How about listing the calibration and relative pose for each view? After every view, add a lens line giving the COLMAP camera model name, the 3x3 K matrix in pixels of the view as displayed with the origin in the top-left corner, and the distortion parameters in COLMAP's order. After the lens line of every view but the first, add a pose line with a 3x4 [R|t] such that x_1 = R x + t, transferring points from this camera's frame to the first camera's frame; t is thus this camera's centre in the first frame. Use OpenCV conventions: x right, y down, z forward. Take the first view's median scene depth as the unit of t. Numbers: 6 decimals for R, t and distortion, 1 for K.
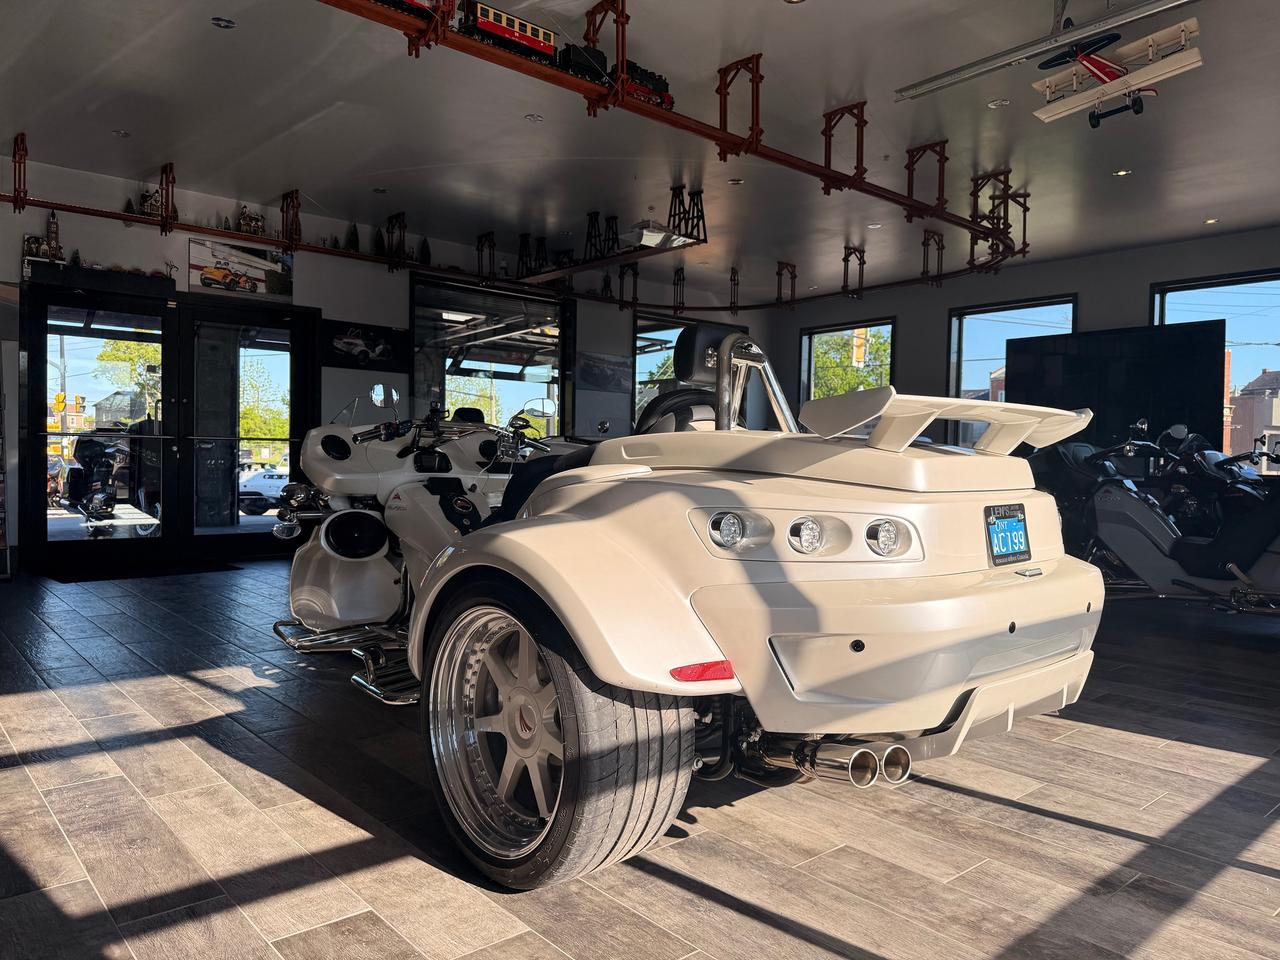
lens RADIAL K [[894.9, 0, 641.1], [0, 894.9, 484.7], [0, 0, 1]] dist [0.022040, -0.048489]
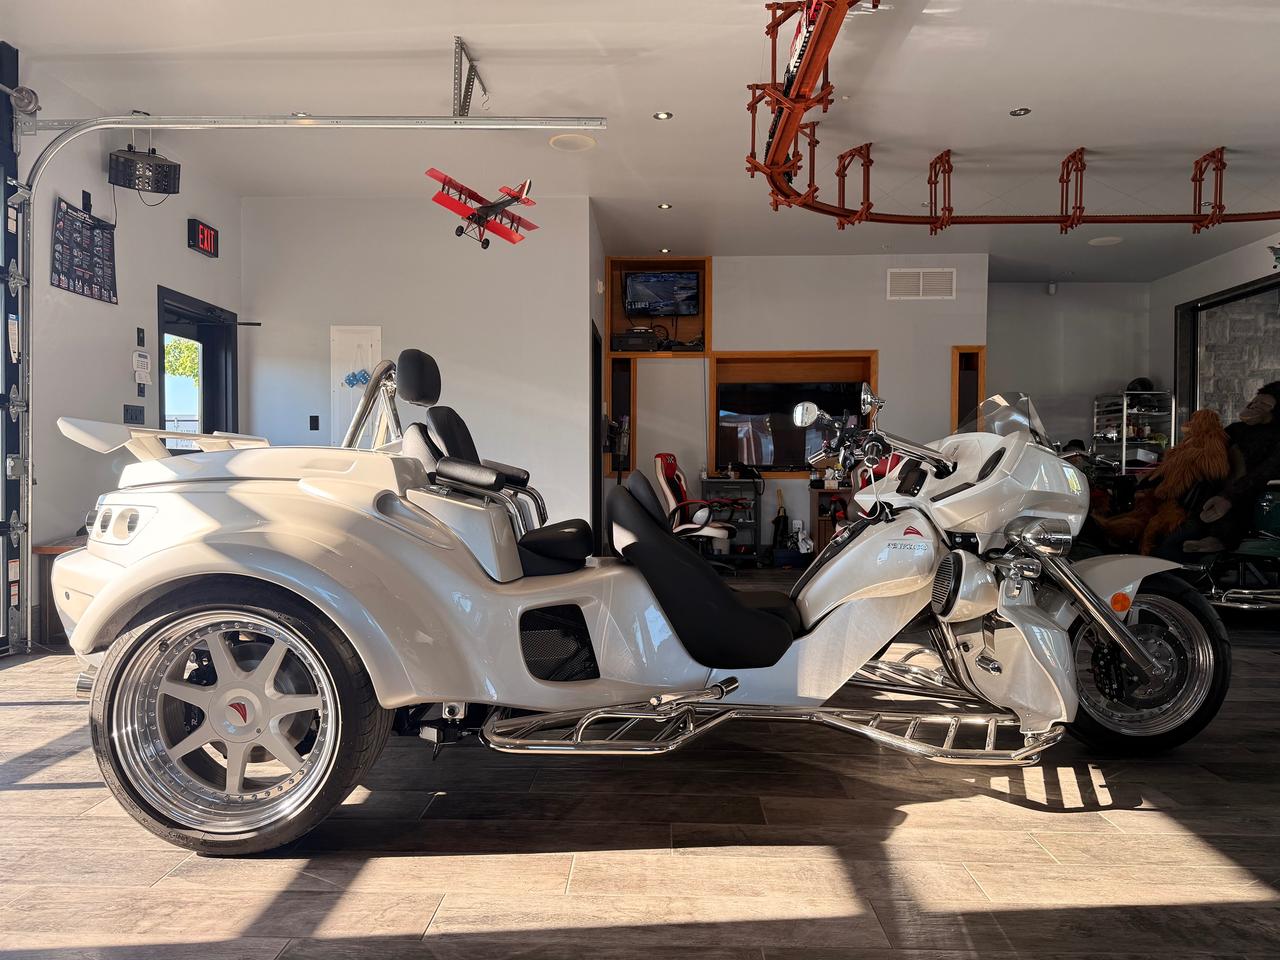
lens RADIAL K [[894.9, 0, 641.1], [0, 894.9, 484.7], [0, 0, 1]] dist [0.022040, -0.048489]
pose [[-0.679471, -0.003678, -0.733693, 0.268115], [-0.024852, 0.999529, 0.018005, -0.016906], [0.733282, 0.030468, -0.679242, 0.748175]]
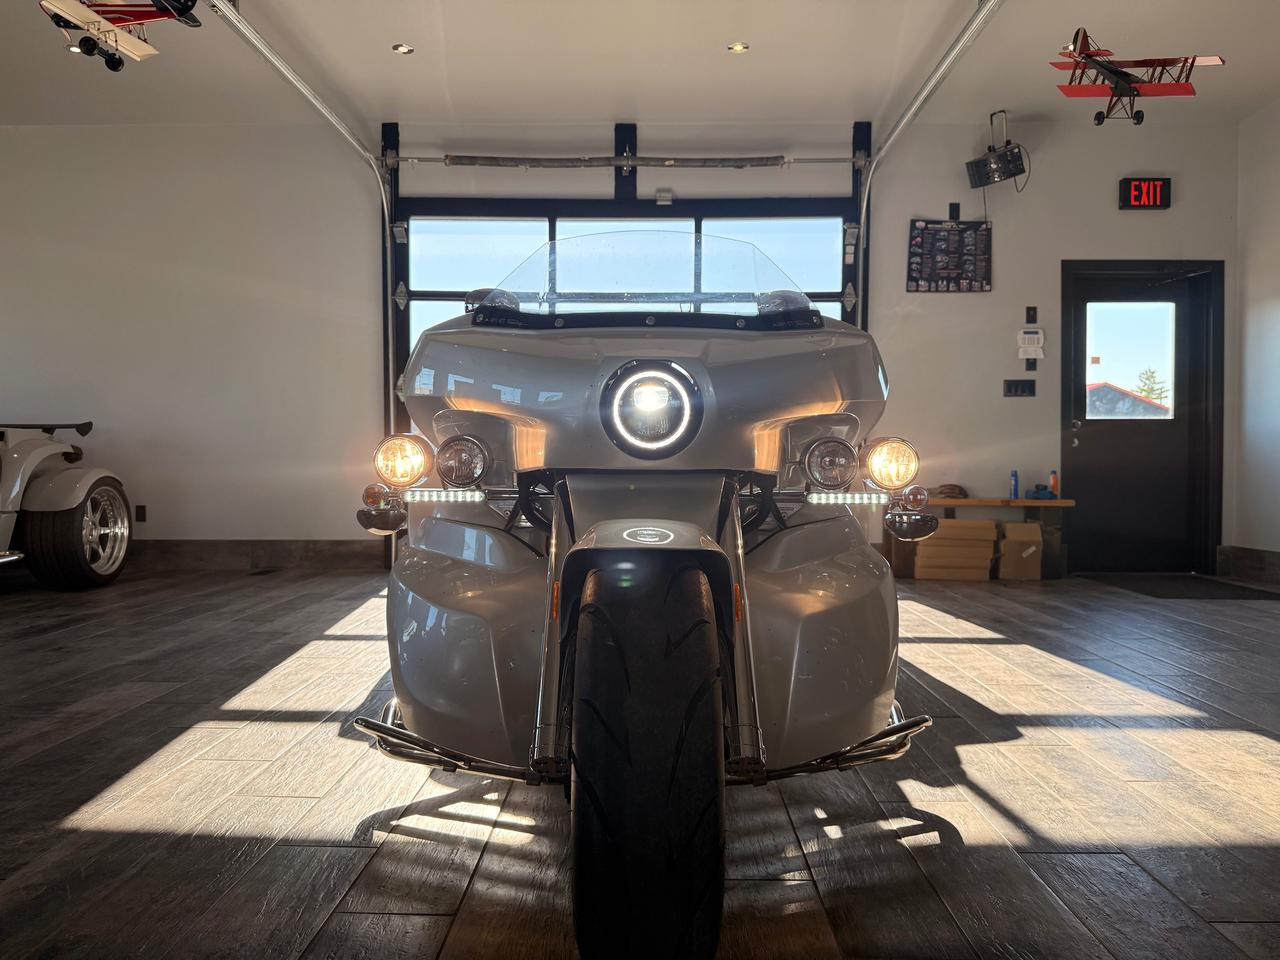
lens RADIAL K [[903.0, 0, 644.1], [0, 903.0, 494.3], [0, 0, 1]] dist [0.008202, -0.027516]
pose [[-0.749765, -0.033272, 0.660868, -0.322703], [0.003762, 0.998505, 0.054538, 0.000403], [-0.661694, 0.043376, -0.748518, 0.775423]]
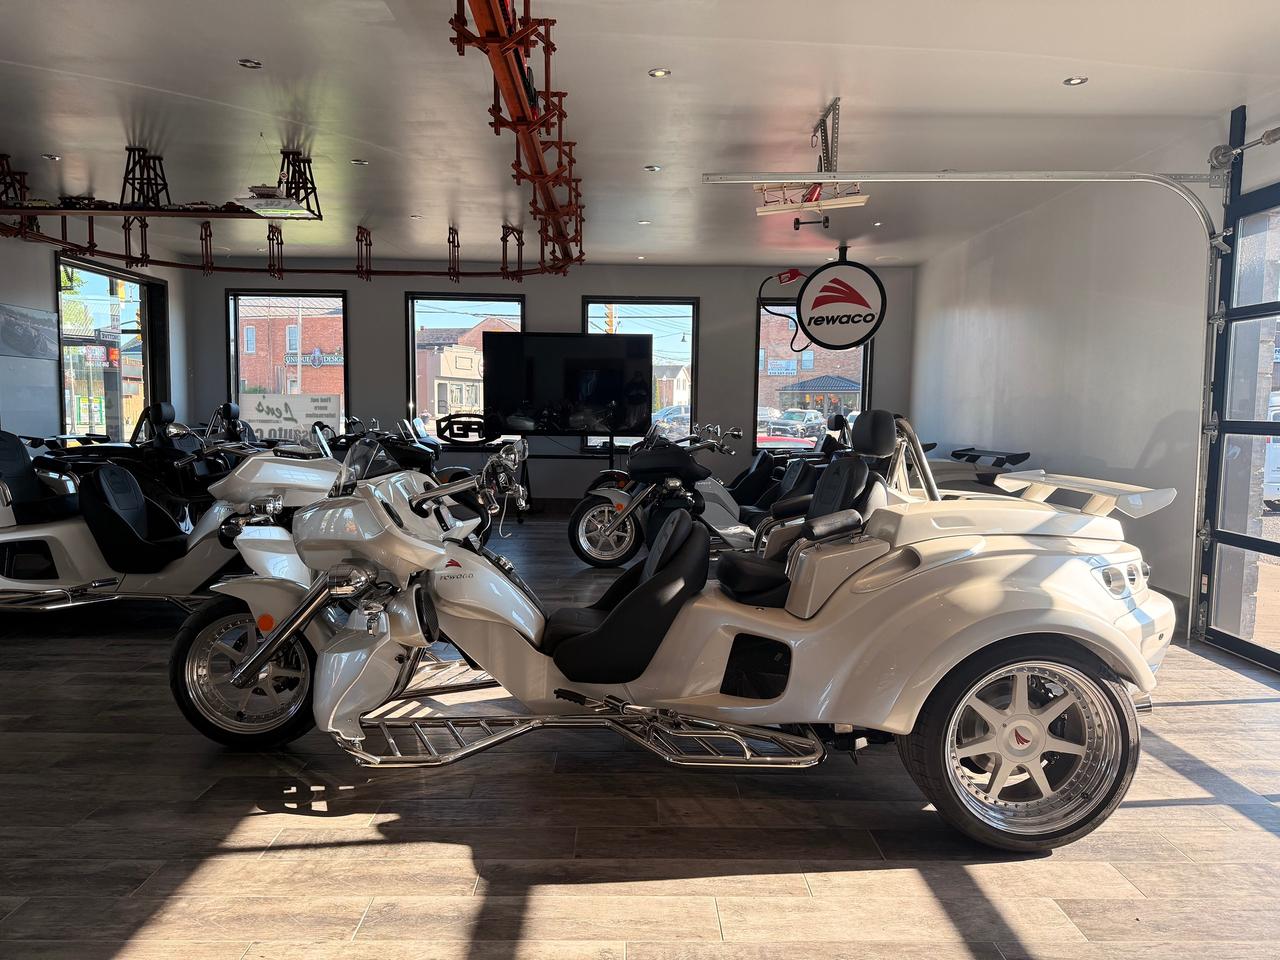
lens RADIAL K [[903.0, 0, 644.1], [0, 903.0, 494.3], [0, 0, 1]] dist [0.008202, -0.027516]
pose [[0.643174, -0.069227, 0.762584, -0.431352], [0.011877, 0.996687, 0.080462, -0.064731], [-0.765628, -0.042694, 0.641865, 0.157229]]
